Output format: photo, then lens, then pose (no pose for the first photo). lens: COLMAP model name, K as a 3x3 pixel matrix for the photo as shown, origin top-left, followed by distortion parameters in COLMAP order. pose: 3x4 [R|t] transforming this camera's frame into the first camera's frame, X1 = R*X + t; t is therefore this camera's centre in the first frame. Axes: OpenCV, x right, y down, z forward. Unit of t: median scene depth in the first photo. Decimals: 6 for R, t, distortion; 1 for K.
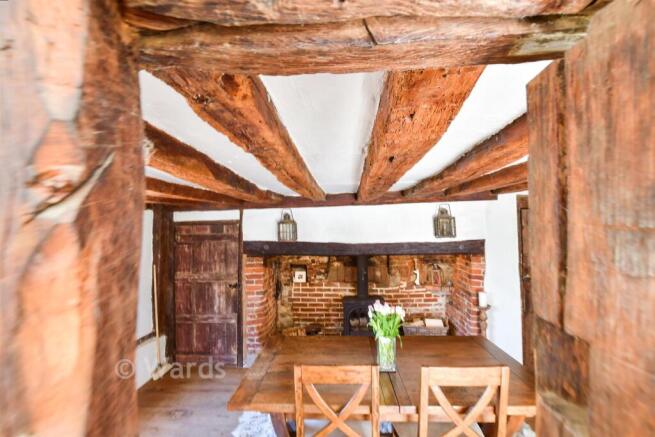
lens RADIAL K [[309.6, 0, 327.5], [0, 309.6, 218.5], [0, 0, 1]] dist [-0.019291, 0.000097]
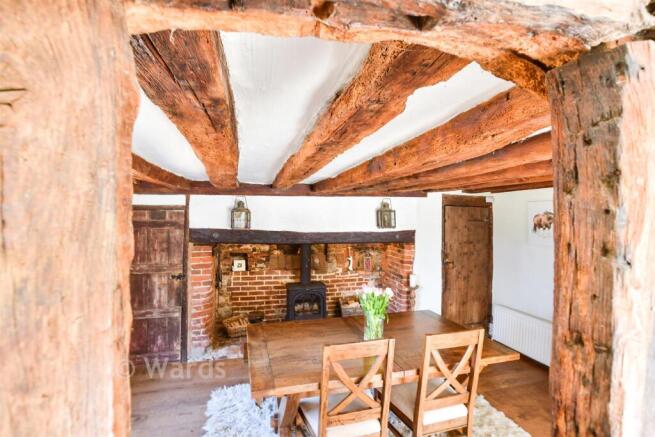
lens RADIAL K [[304.4, 0, 327.5], [0, 304.4, 218.5], [0, 0, 1]] dist [-0.014903, 0.000566]
pose [[0.947731, 0.024878, 0.318100, -0.168200], [-0.036152, 0.998908, 0.029586, 0.000671], [-0.317016, -0.039539, 0.947596, 0.004281]]
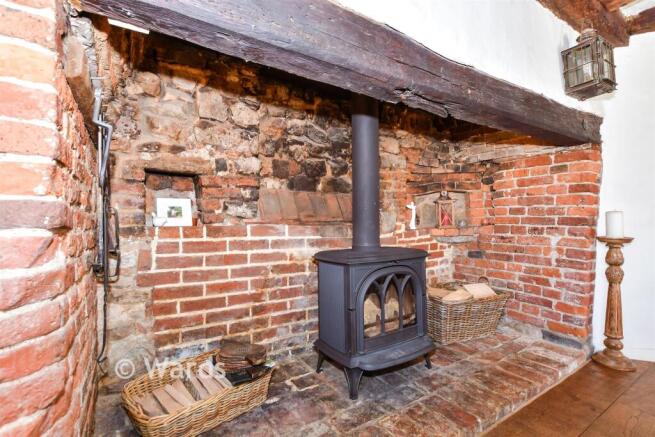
lens RADIAL K [[304.4, 0, 327.5], [0, 304.4, 218.5], [0, 0, 1]] dist [-0.014903, 0.000566]
pose [[0.815589, 0.016178, 0.578405, -0.180717], [-0.025293, 0.999650, 0.007704, 0.237075], [-0.578078, -0.020913, 0.815713, 0.788930]]
